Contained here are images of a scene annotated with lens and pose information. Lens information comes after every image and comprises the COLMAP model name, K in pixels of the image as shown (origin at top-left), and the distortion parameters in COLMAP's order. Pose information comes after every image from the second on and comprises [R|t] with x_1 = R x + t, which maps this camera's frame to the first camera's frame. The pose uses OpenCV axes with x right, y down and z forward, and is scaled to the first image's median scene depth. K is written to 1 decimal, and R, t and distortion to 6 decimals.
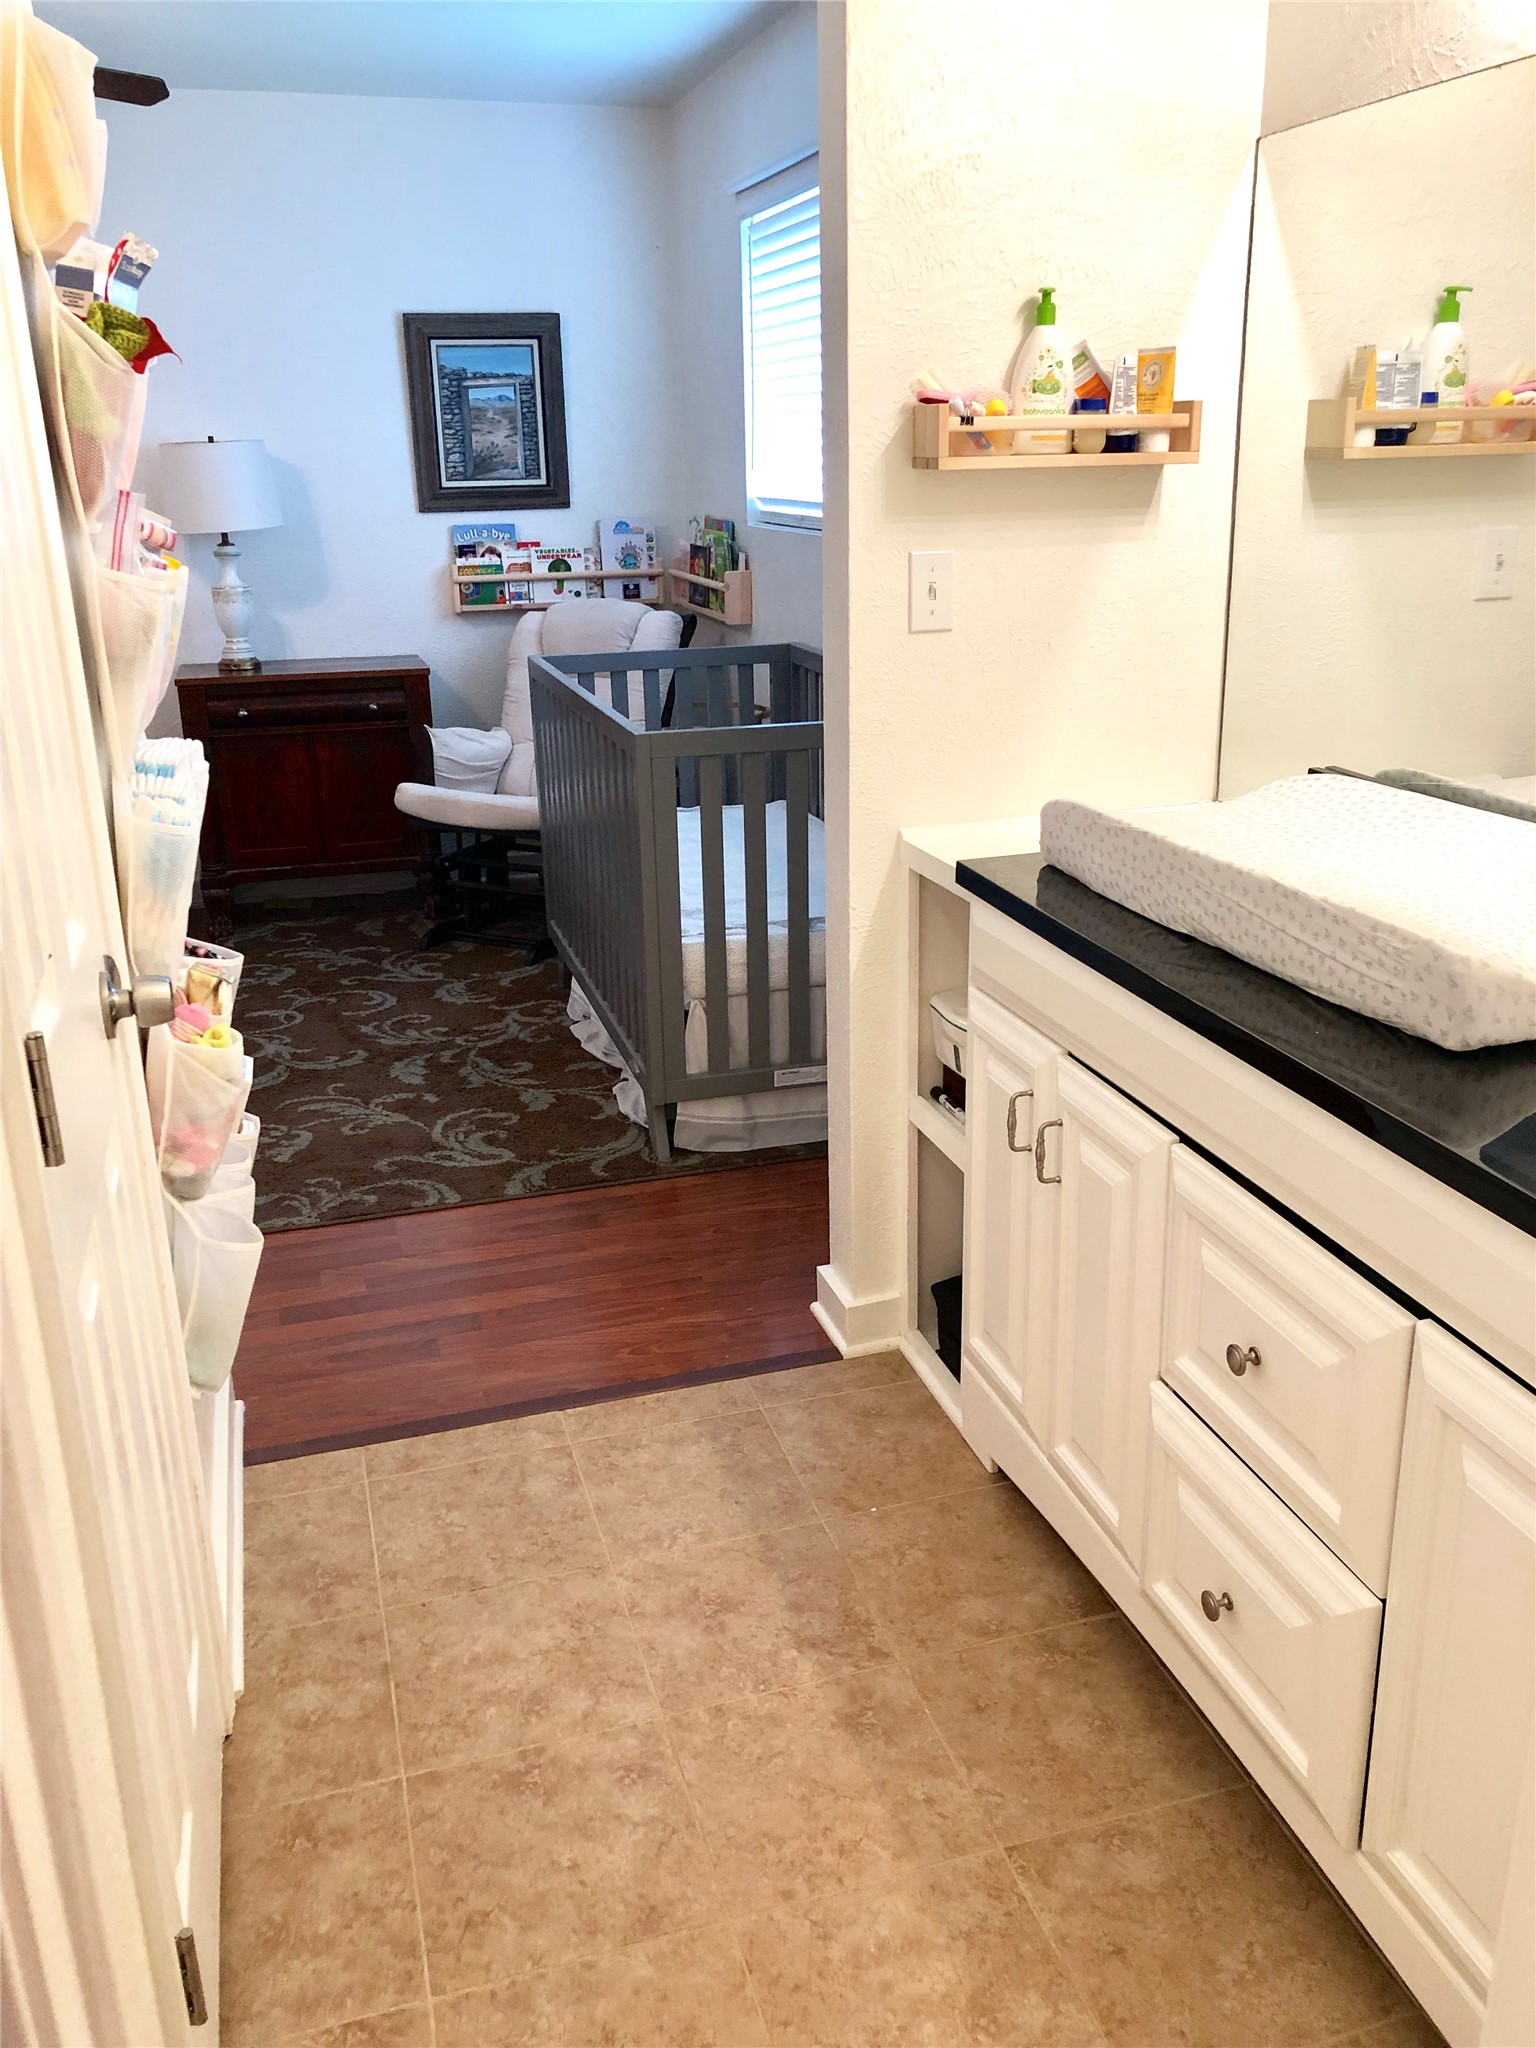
lens RADIAL K [[1668.4, 0, 768.0], [0, 1668.4, 1024.0], [0, 0, 1]] dist [0.015483, 0.004268]
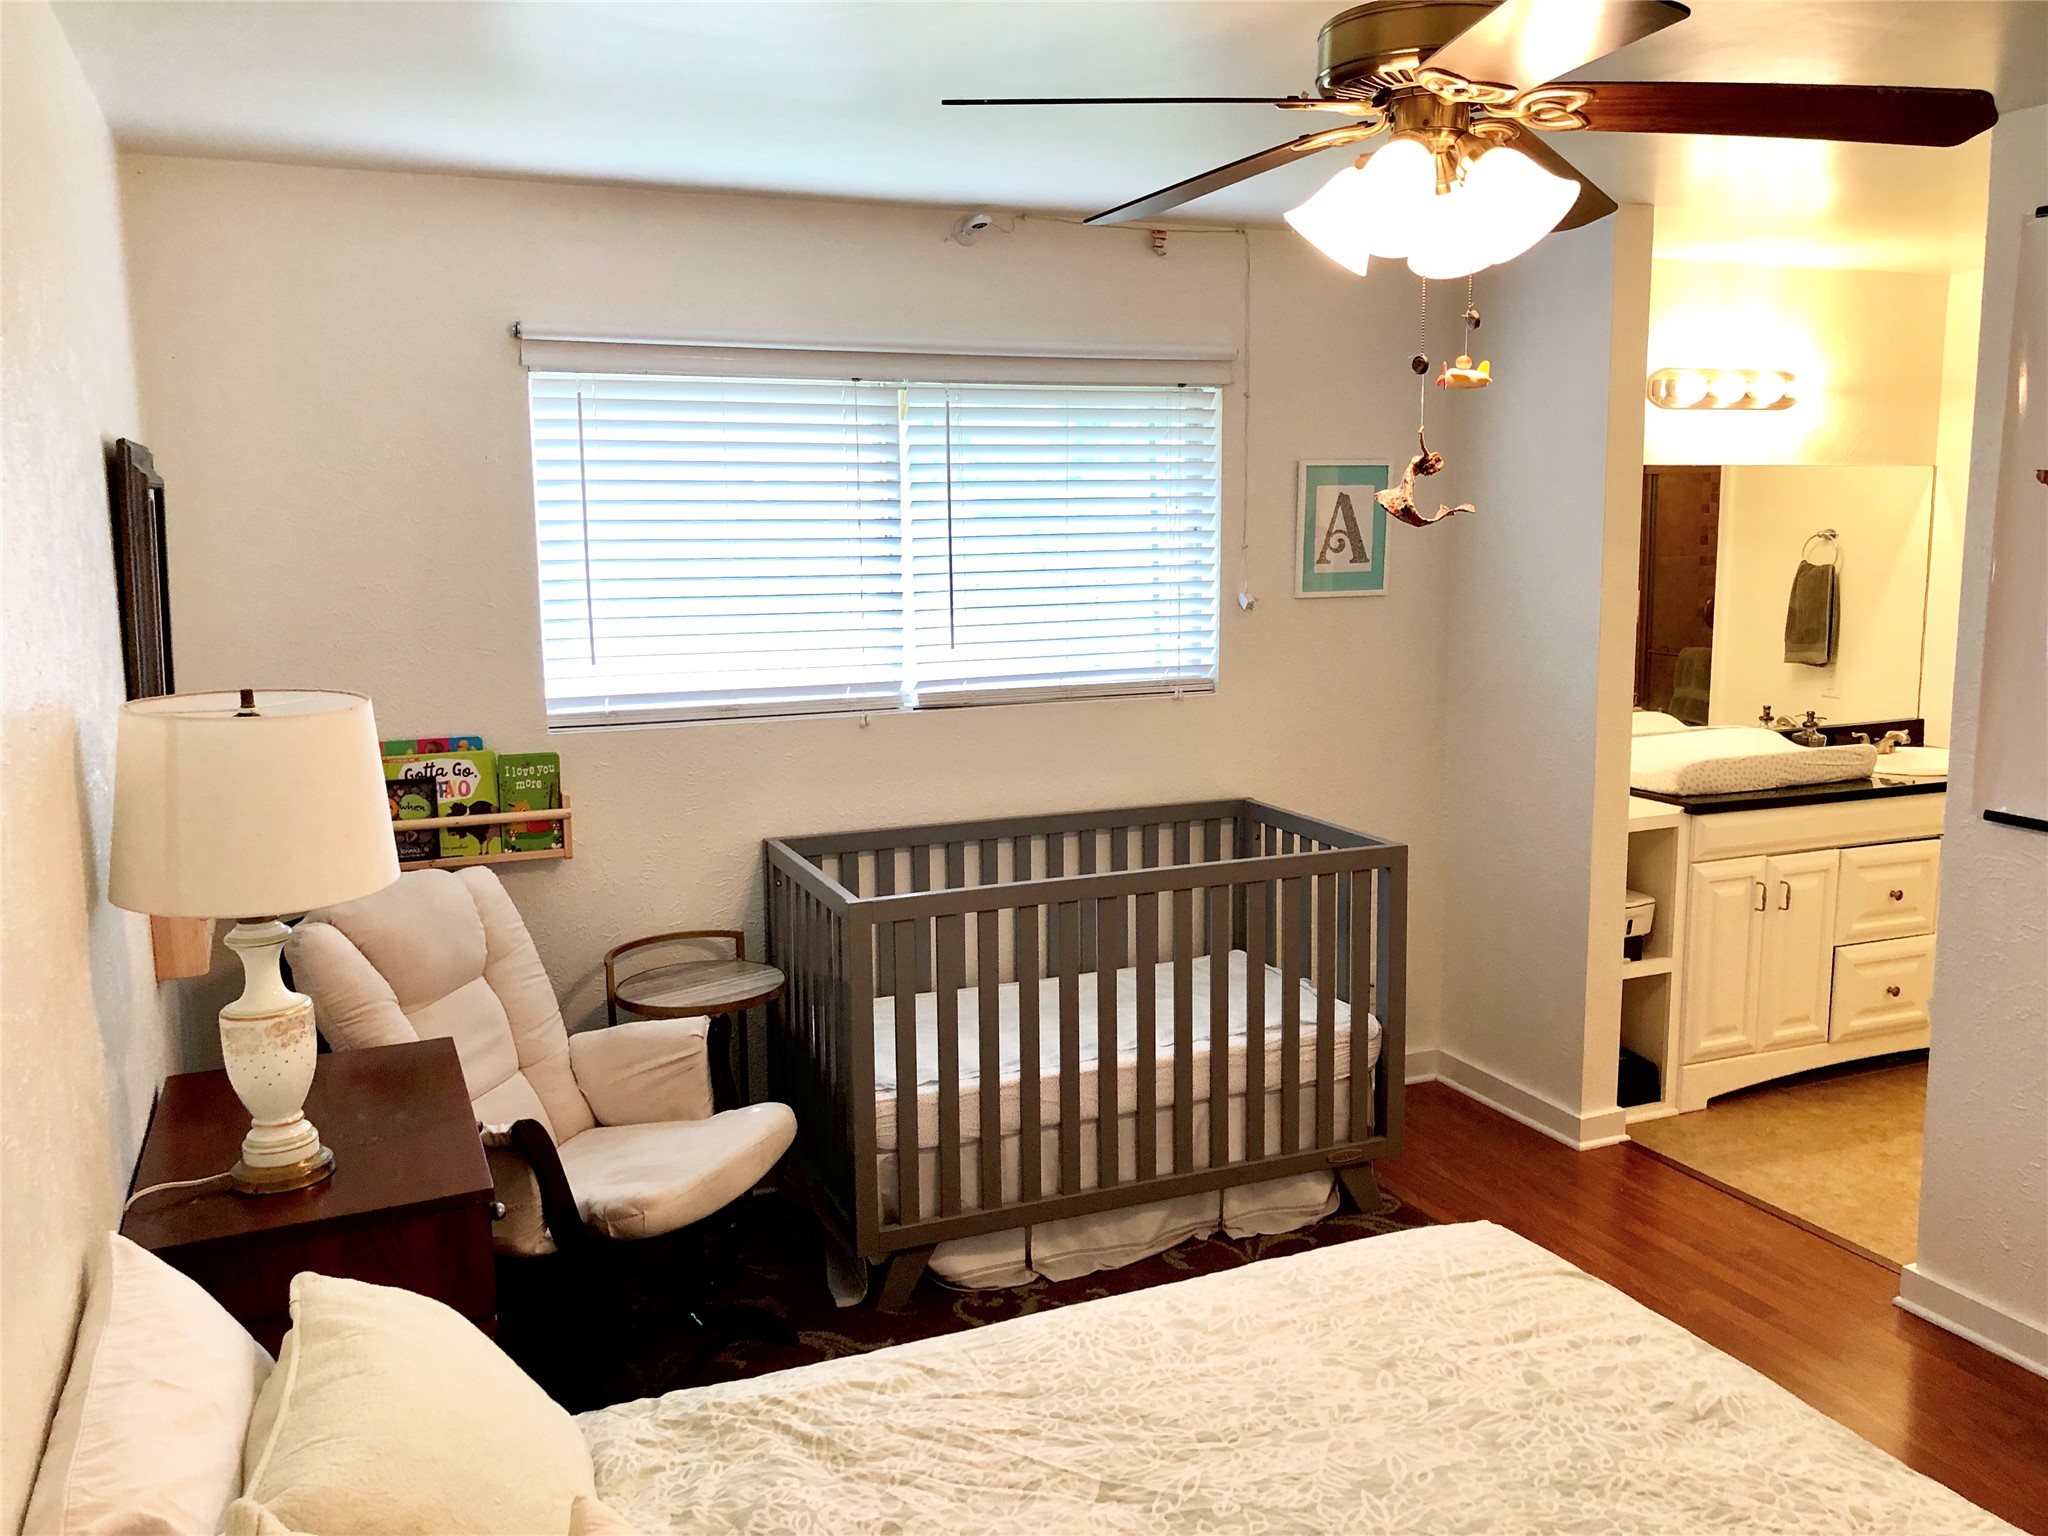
lens RADIAL K [[1668.4, 0, 1037.0], [0, 1668.4, 756.8], [0, 0, 1]] dist [0.015483, 0.004268]
pose [[-0.117704, -0.131077, 0.984360, -0.741838], [0.336573, 0.927315, 0.163726, -0.313001], [-0.934272, 0.350580, -0.065032, 0.776025]]
